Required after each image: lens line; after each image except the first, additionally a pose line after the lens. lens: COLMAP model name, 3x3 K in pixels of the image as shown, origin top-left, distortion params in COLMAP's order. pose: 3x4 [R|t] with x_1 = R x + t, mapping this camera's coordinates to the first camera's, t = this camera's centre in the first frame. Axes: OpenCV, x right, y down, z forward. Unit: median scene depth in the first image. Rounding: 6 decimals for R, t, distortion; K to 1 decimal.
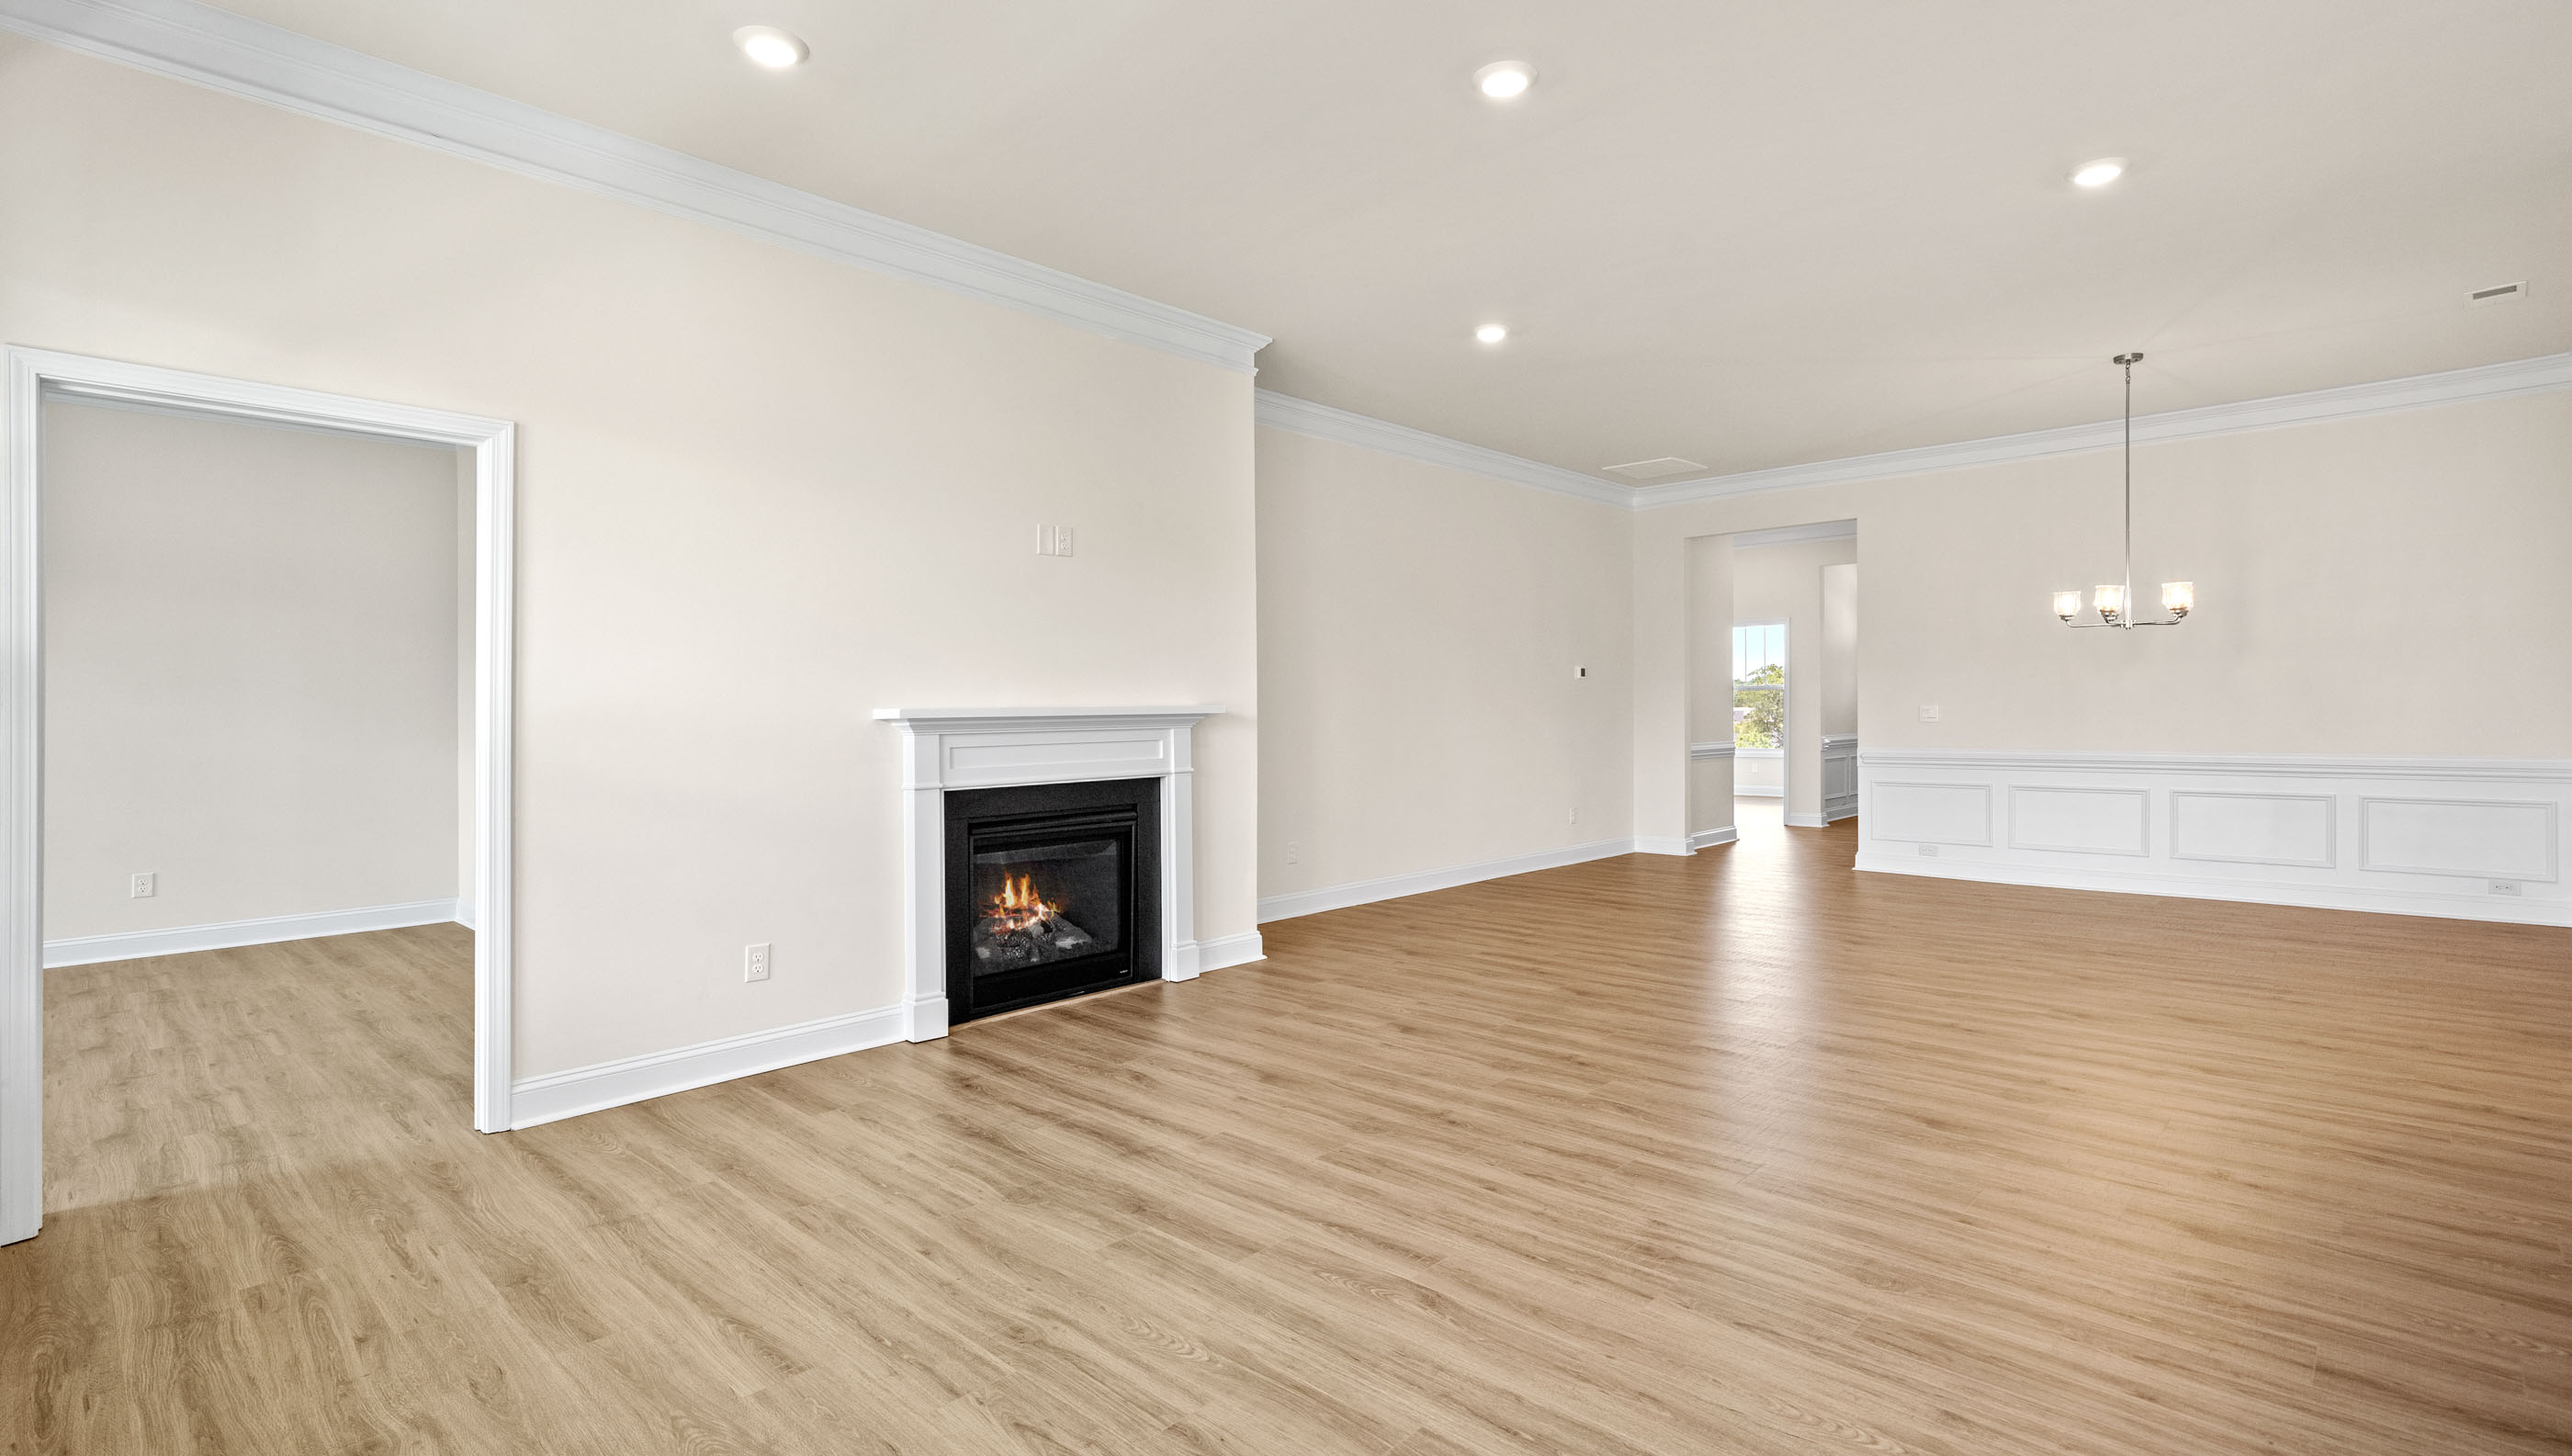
lens RADIAL K [[1194.3, 0, 1281.5], [0, 1194.3, 731.8], [0, 0, 1]] dist [0.001420, 0.000171]
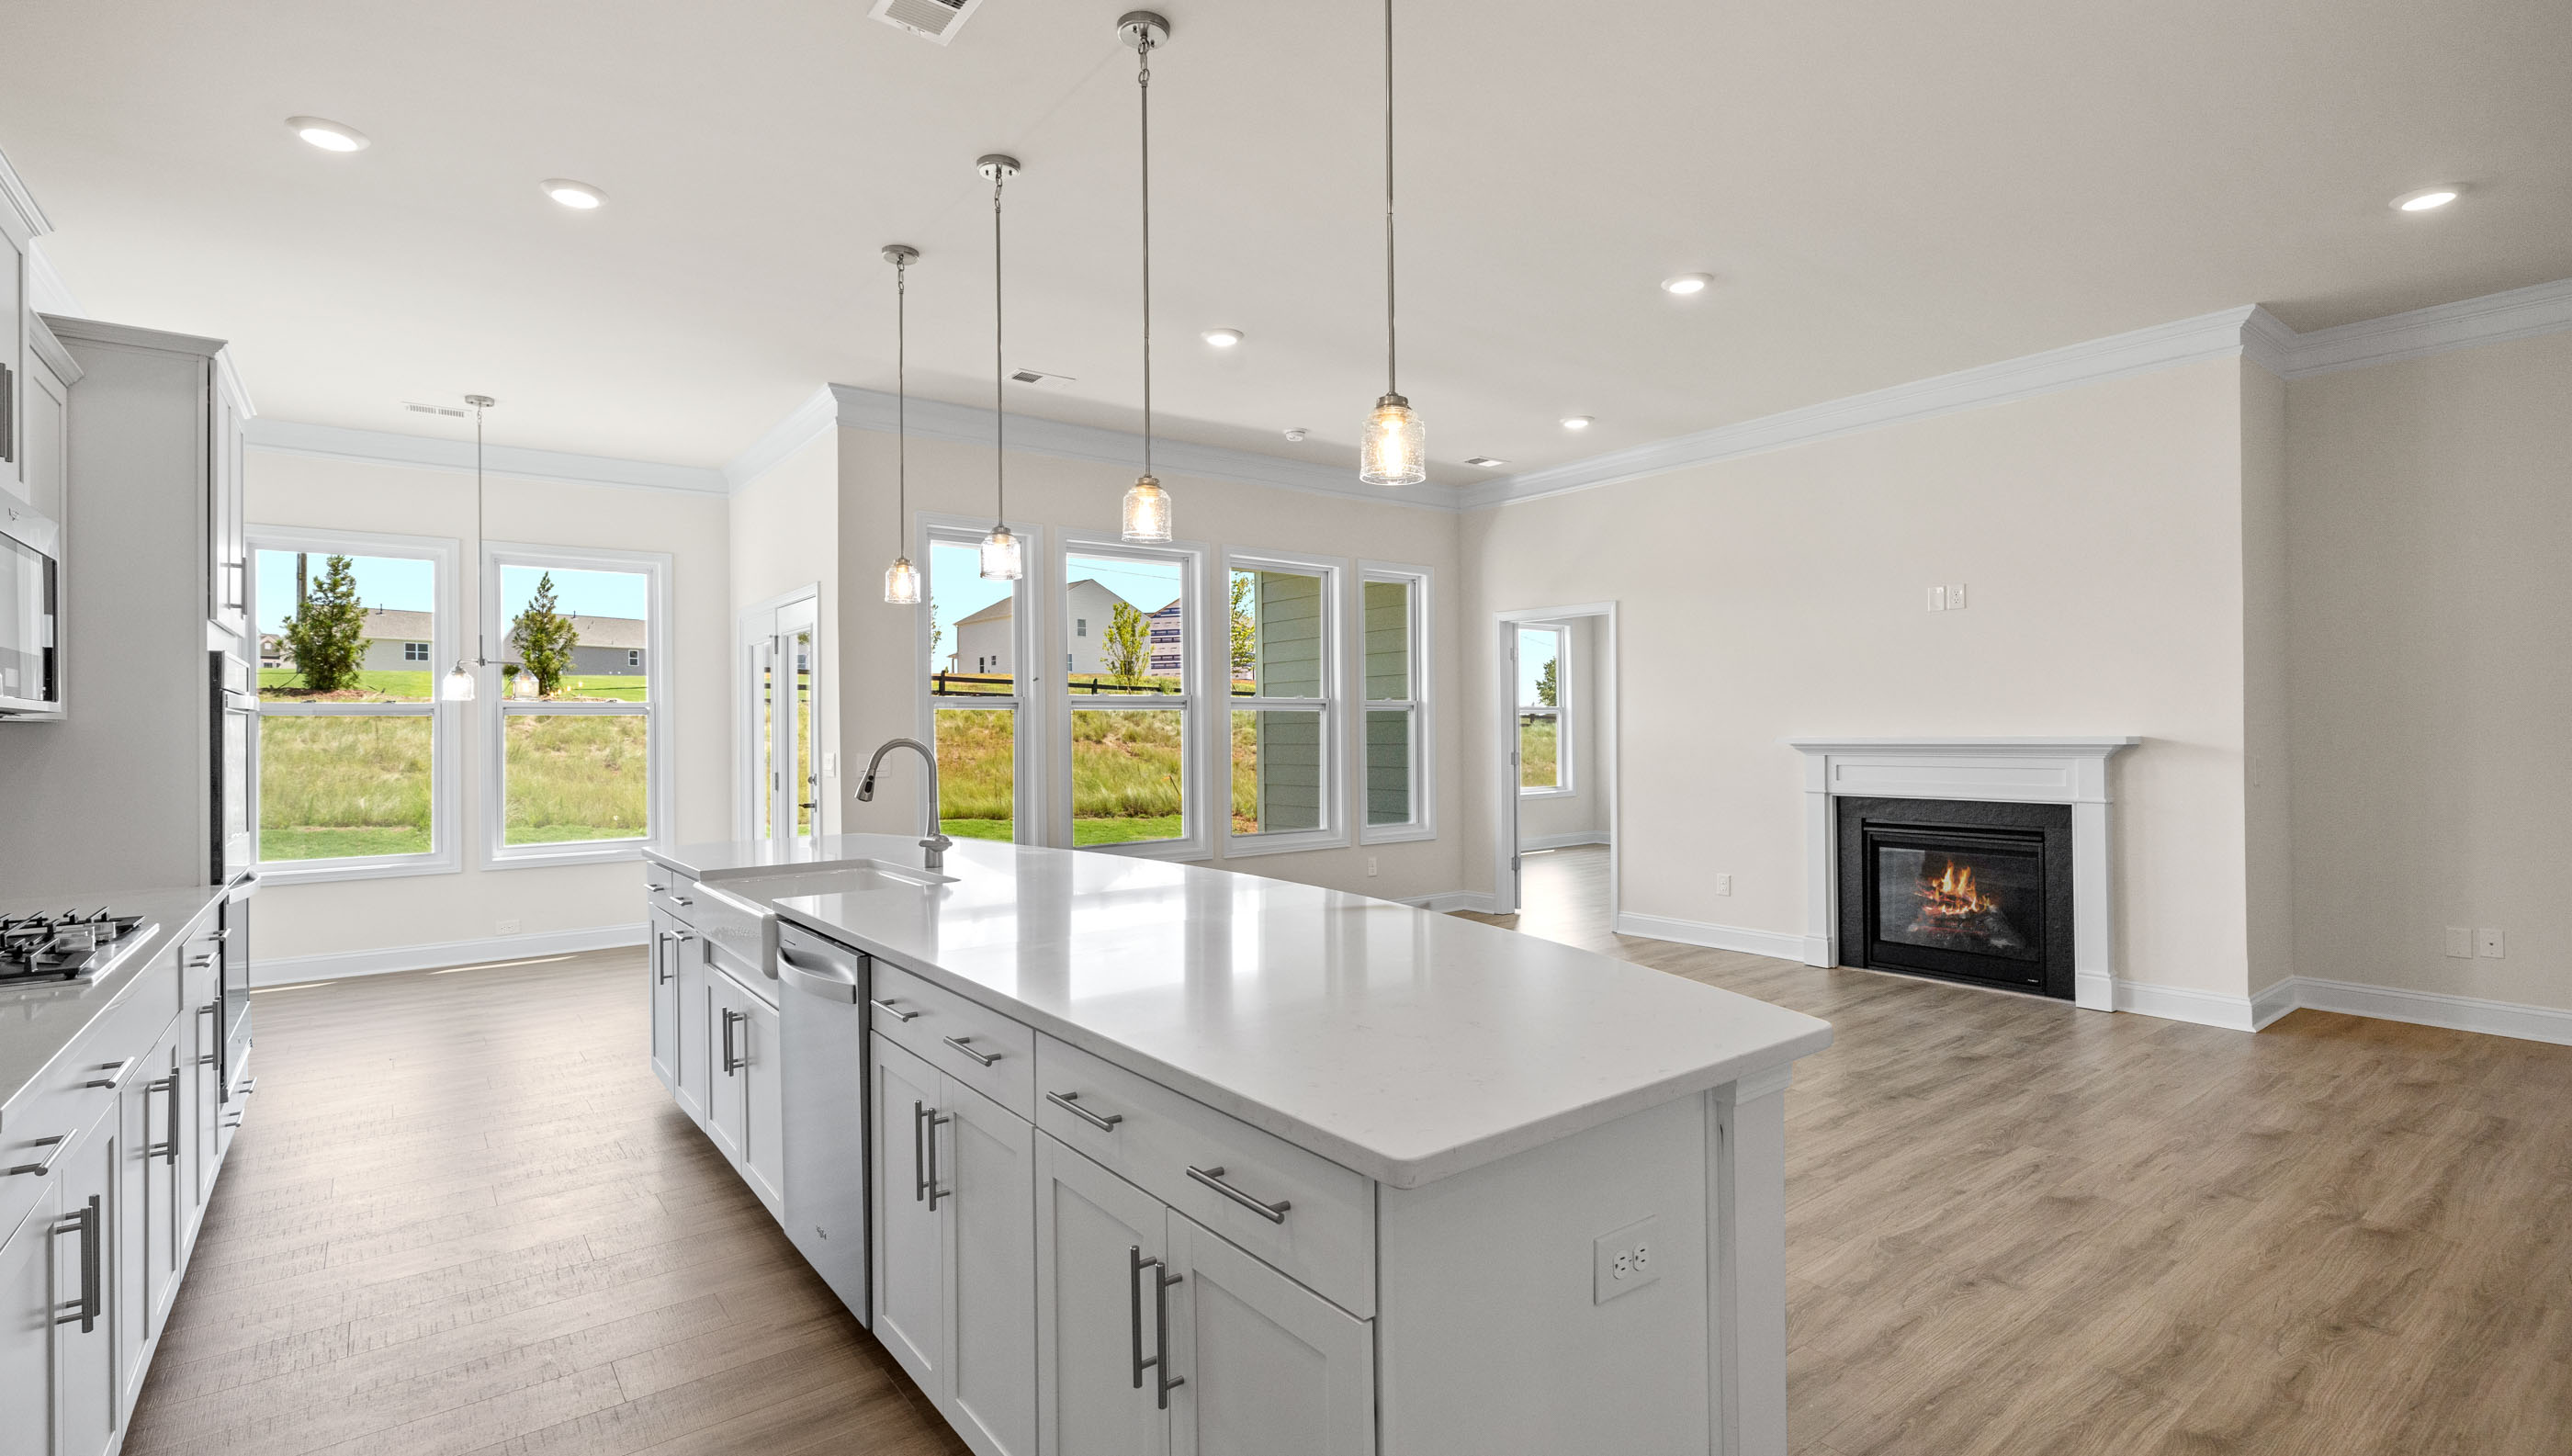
lens RADIAL K [[1164.6, 0, 1289.8], [0, 1164.6, 727.8], [0, 0, 1]] dist [0.002961, 0.000283]
pose [[-0.136139, 0.012381, -0.990612, 1.035291], [-0.007272, 0.999882, 0.013496, -0.039348], [0.990663, 0.009041, -0.136033, 0.490610]]
